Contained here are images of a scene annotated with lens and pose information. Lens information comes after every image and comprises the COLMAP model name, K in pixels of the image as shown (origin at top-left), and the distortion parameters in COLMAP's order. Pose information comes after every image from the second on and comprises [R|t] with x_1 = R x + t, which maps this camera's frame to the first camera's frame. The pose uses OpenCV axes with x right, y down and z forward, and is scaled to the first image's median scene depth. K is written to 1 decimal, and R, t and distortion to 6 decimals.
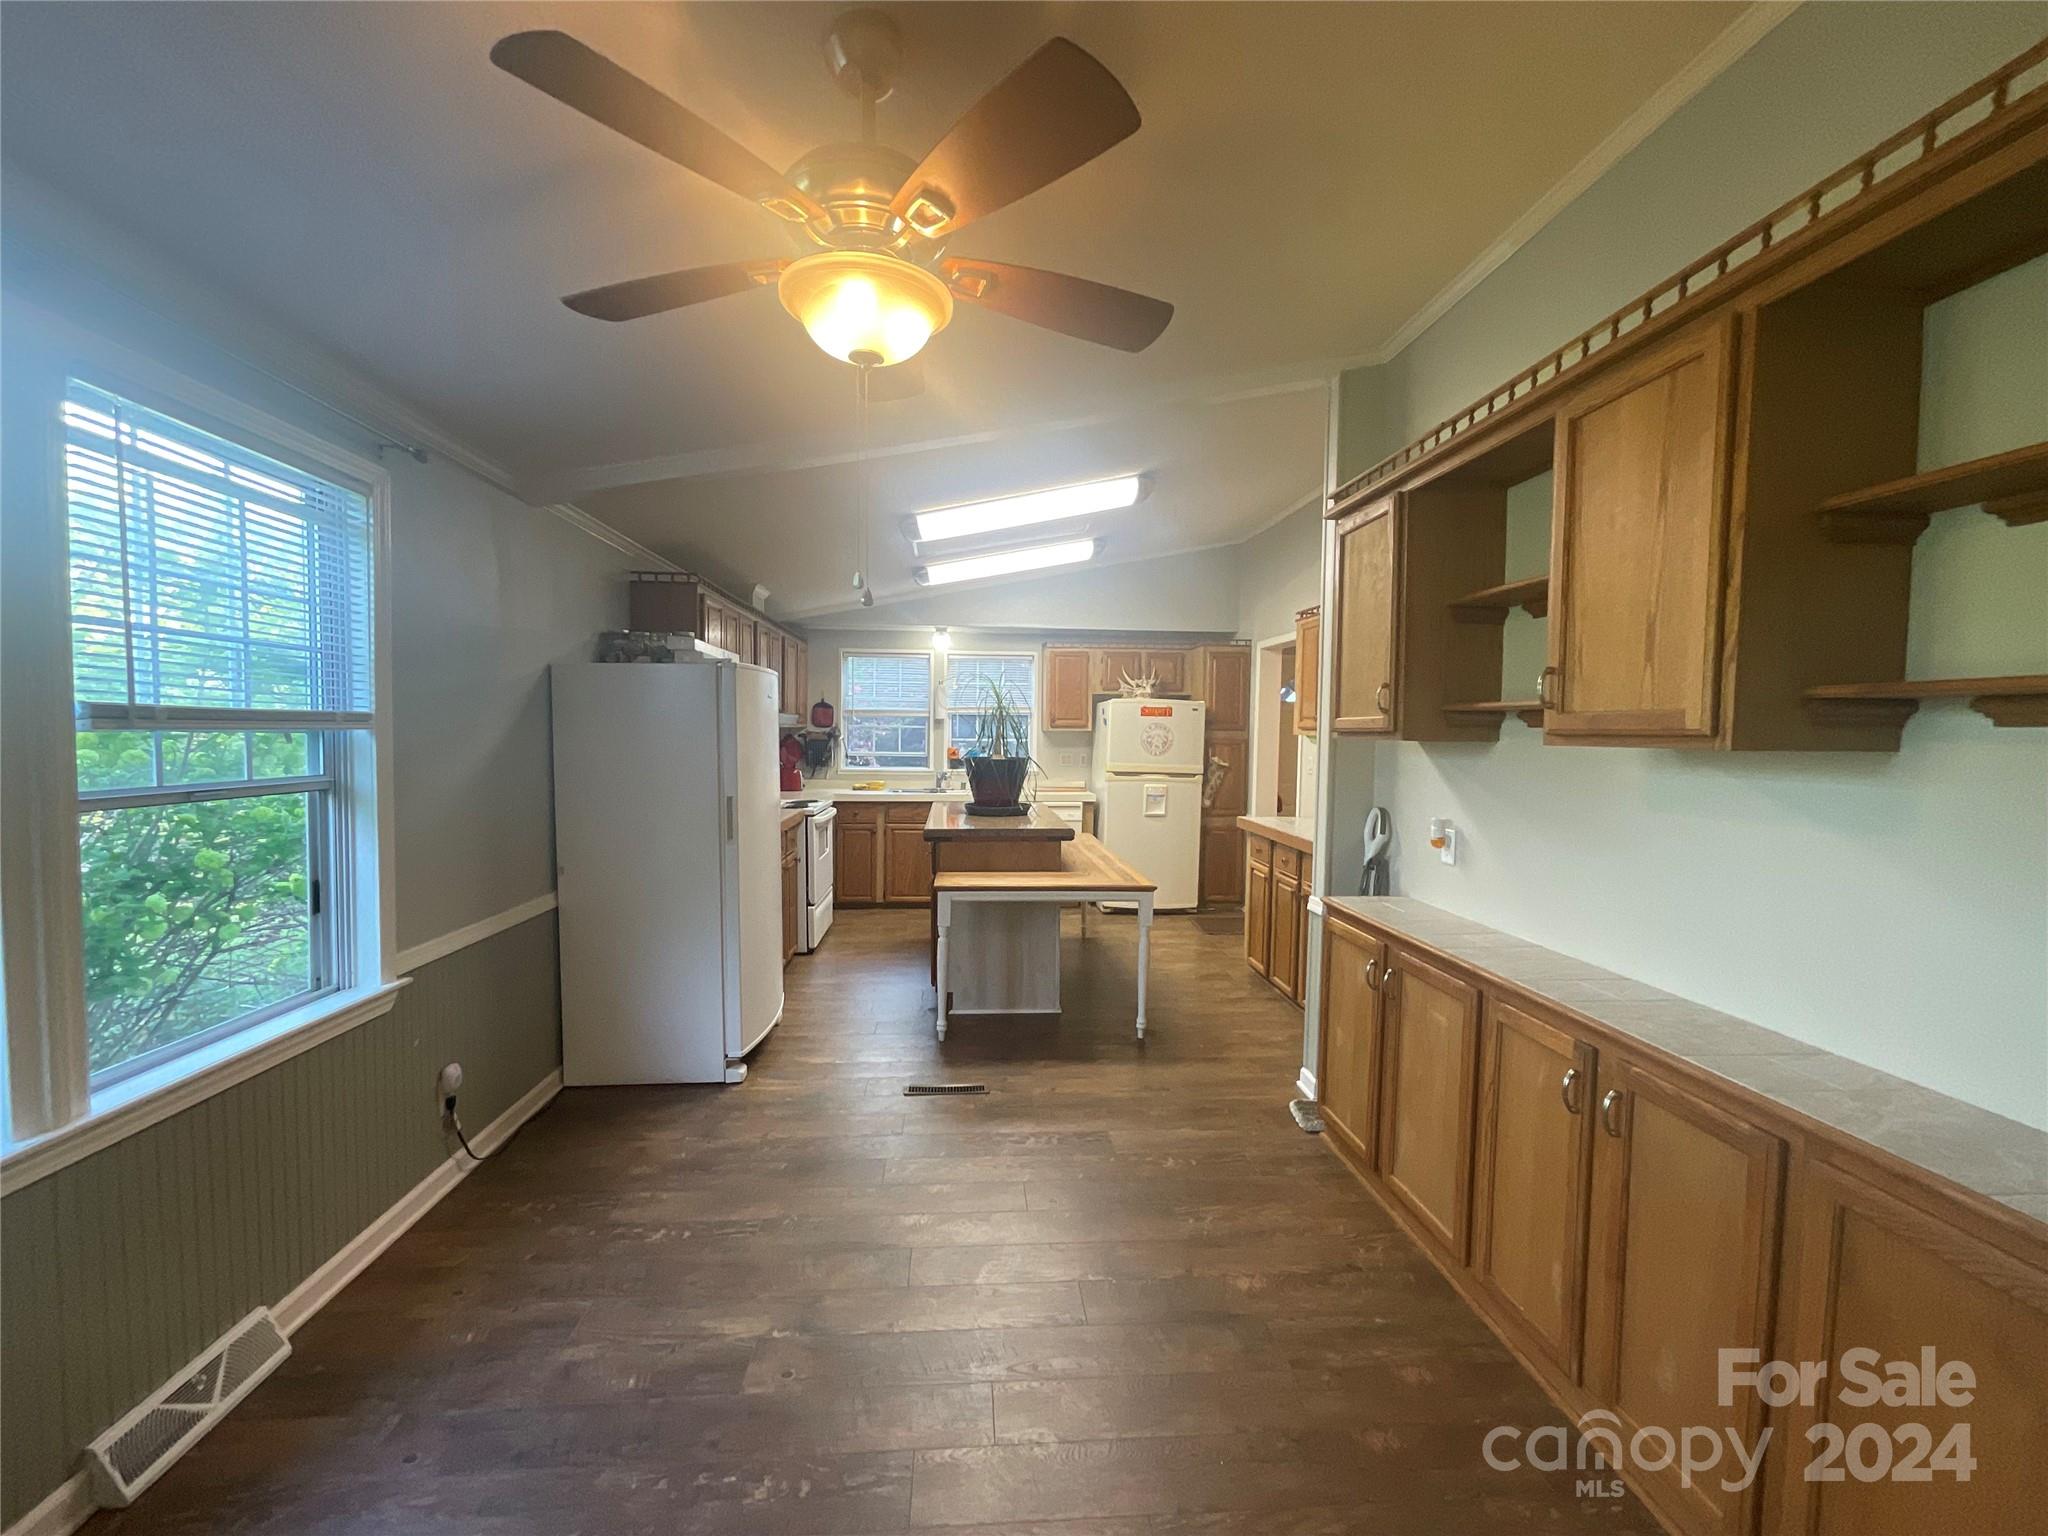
lens RADIAL K [[831.1, 0, 1022.8], [0, 831.1, 771.8], [0, 0, 1]] dist [-0.005265, -0.000203]
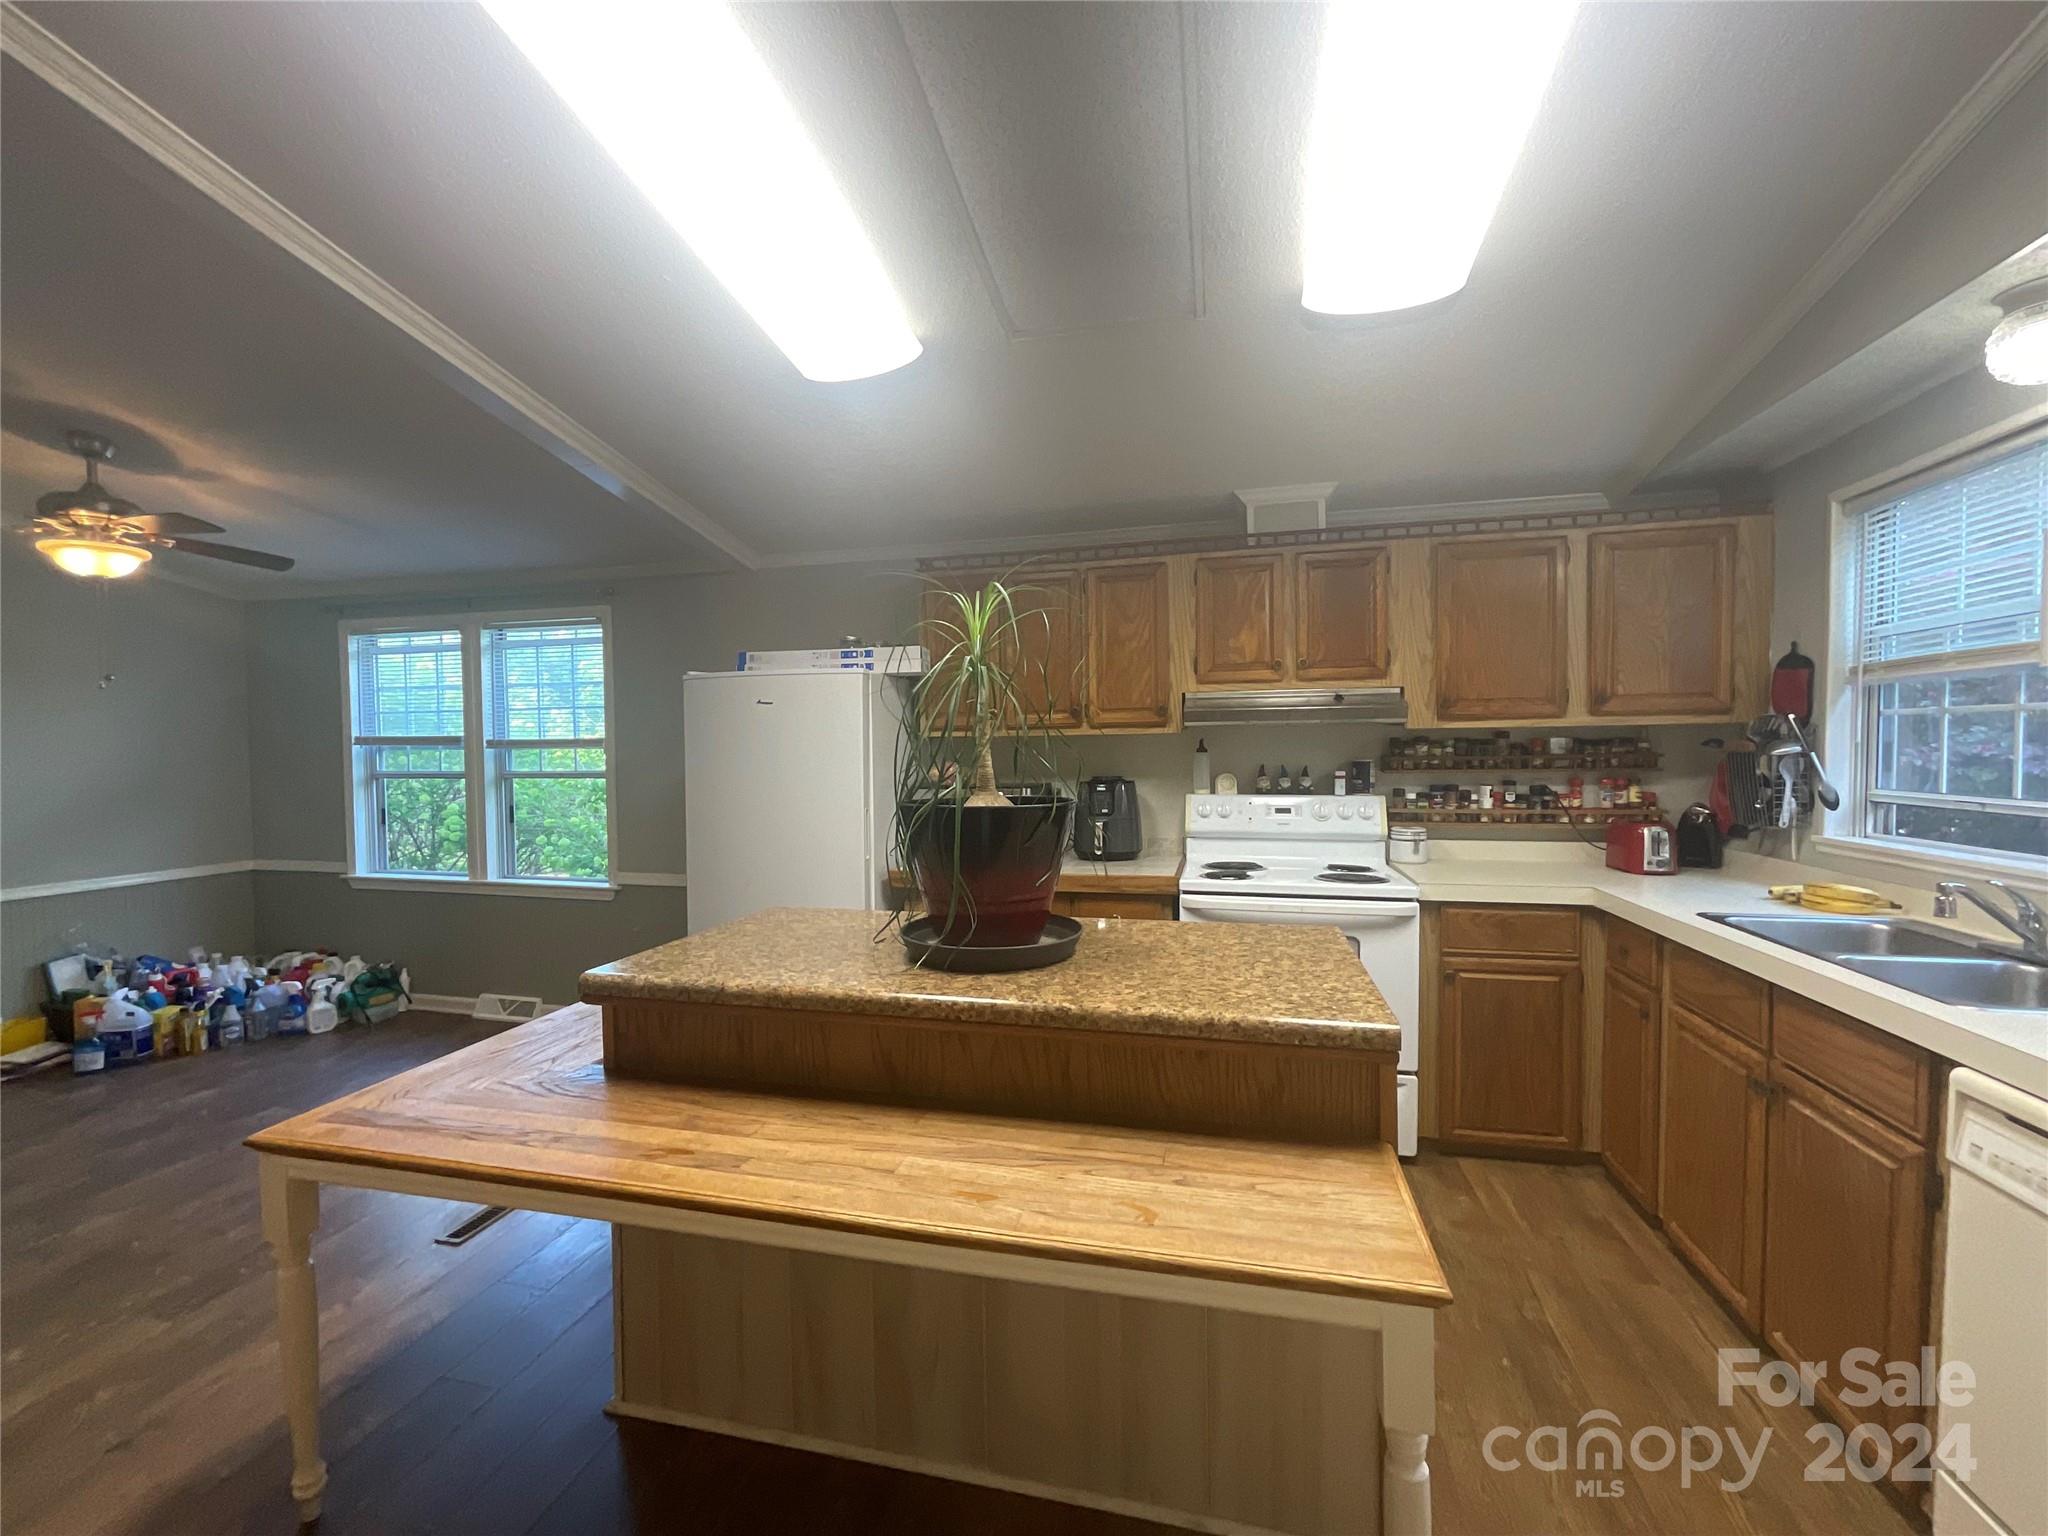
lens RADIAL K [[831.1, 0, 1022.8], [0, 831.1, 771.8], [0, 0, 1]] dist [-0.005265, -0.000203]
pose [[-0.314747, 0.020850, -0.948947, 0.241672], [-0.036627, 0.998747, 0.034092, -0.033260], [0.948469, 0.045487, -0.313589, 0.857463]]
